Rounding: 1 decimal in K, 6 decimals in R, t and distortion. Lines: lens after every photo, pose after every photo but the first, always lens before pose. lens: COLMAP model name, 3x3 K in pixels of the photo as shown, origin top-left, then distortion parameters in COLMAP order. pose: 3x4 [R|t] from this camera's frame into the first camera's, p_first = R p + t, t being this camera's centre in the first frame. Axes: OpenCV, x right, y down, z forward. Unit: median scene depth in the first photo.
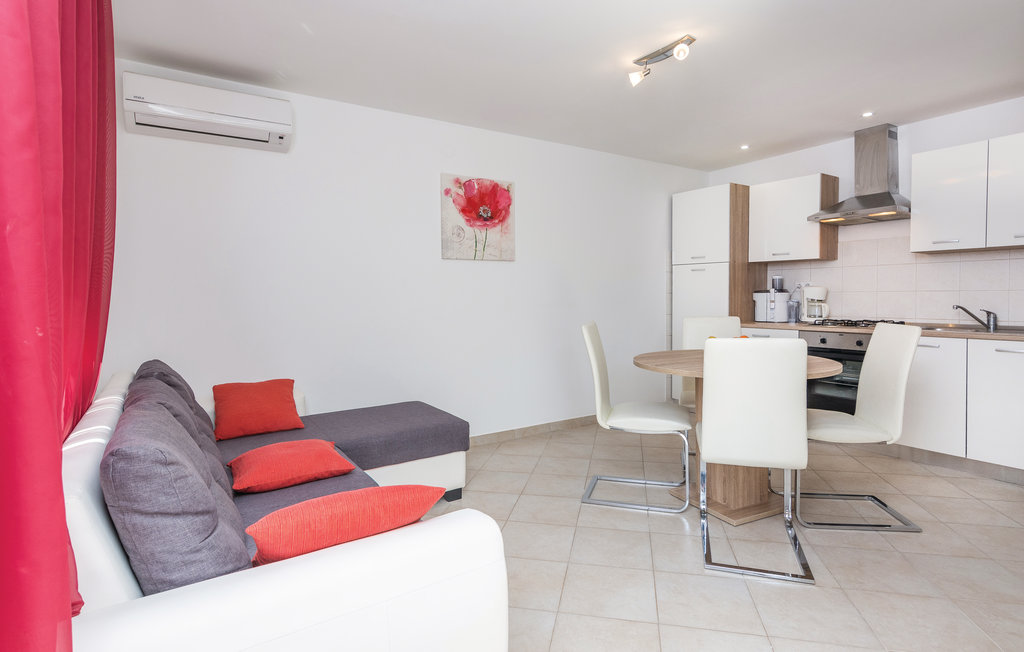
lens RADIAL K [[519.0, 0, 514.4], [0, 519.0, 320.5], [0, 0, 1]] dist [-0.001581, -0.000381]
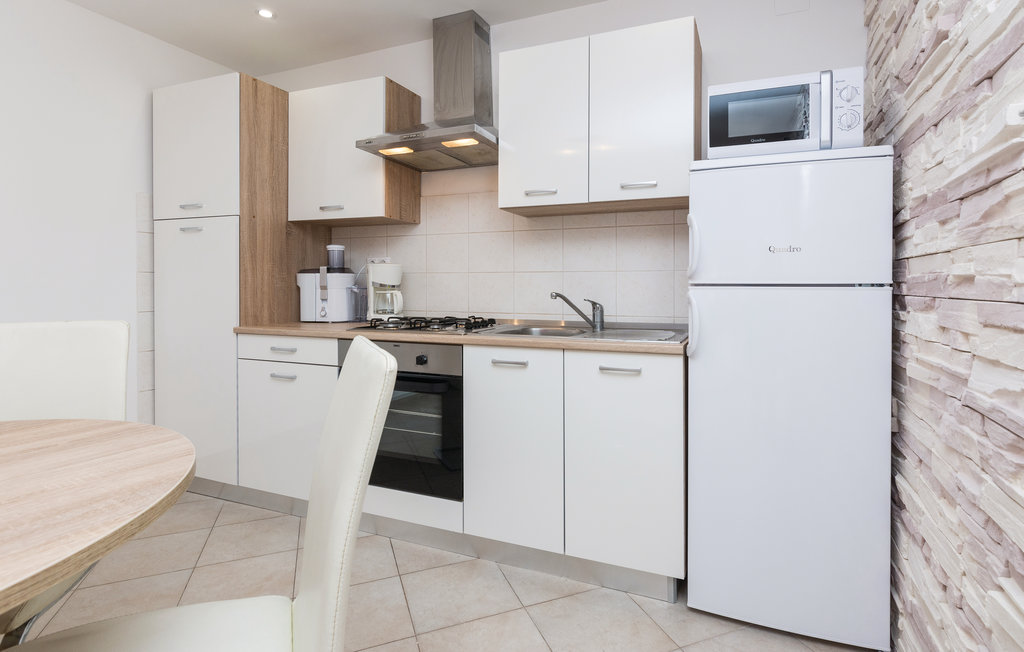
lens RADIAL K [[507.4, 0, 512.0], [0, 507.4, 326.0], [0, 0, 1]] dist [0.000387, 0.000484]
pose [[0.860743, -0.028418, 0.508246, 0.445394], [0.017083, 0.999491, 0.026953, -0.005364], [-0.508753, -0.014517, 0.860790, 0.444158]]
